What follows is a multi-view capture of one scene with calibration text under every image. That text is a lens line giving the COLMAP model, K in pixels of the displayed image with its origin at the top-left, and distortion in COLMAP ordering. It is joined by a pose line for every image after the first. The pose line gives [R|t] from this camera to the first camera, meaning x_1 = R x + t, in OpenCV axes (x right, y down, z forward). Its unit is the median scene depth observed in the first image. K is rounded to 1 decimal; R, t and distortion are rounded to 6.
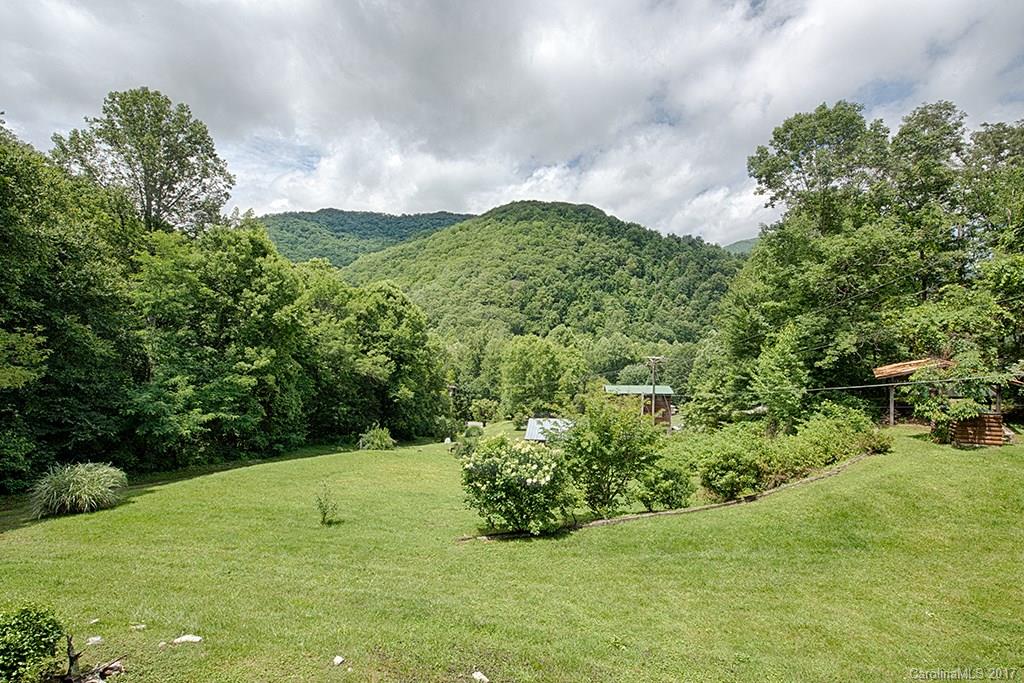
lens RADIAL K [[448.5, 0, 504.3], [0, 448.5, 337.1], [0, 0, 1]] dist [-0.011988, -0.003239]
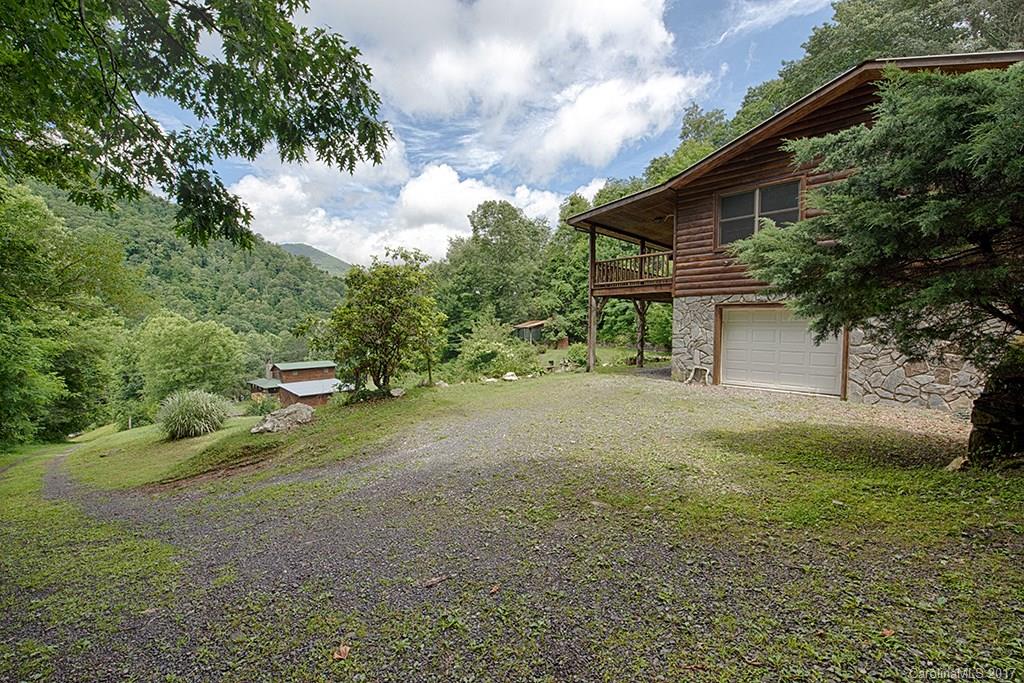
lens RADIAL K [[408.9, 0, 510.0], [0, 408.9, 343.4], [0, 0, 1]] dist [-0.018284, -0.001739]
pose [[0.557055, -0.028563, 0.829984, -0.284186], [0.005616, 0.999515, 0.030629, 0.031477], [-0.830457, -0.012401, 0.556945, -0.033341]]
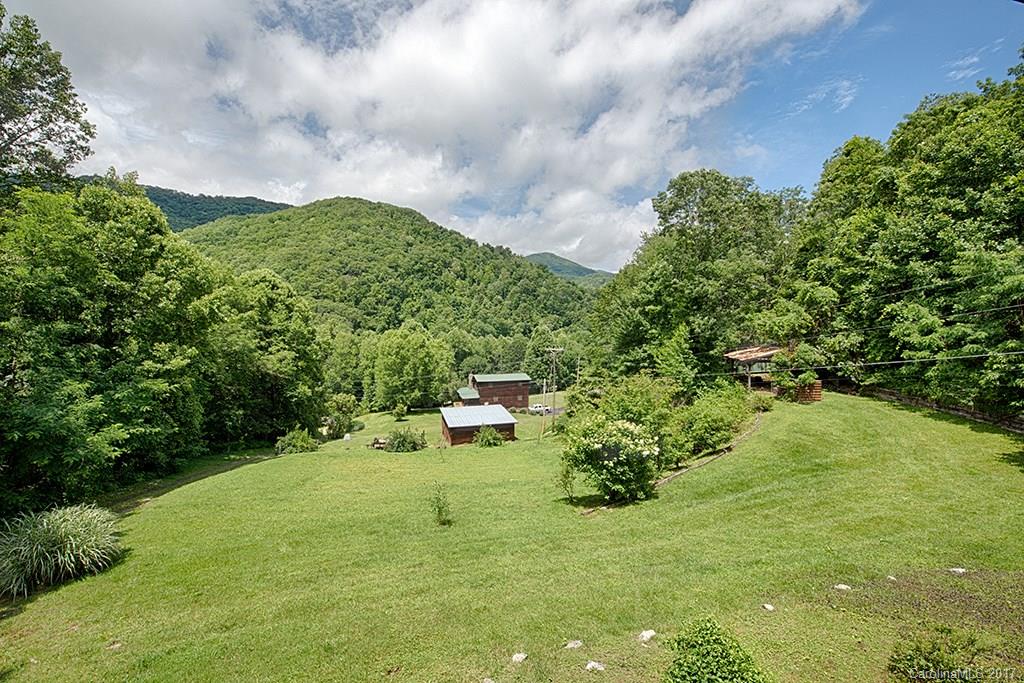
lens RADIAL K [[408.9, 0, 510.0], [0, 408.9, 344.8], [0, 0, 1]] dist [-0.018284, -0.001739]
pose [[0.910453, -0.010443, 0.413481, -0.120626], [-0.002707, 0.999509, 0.031204, -0.000337], [-0.413604, -0.029529, 0.909978, 0.027275]]
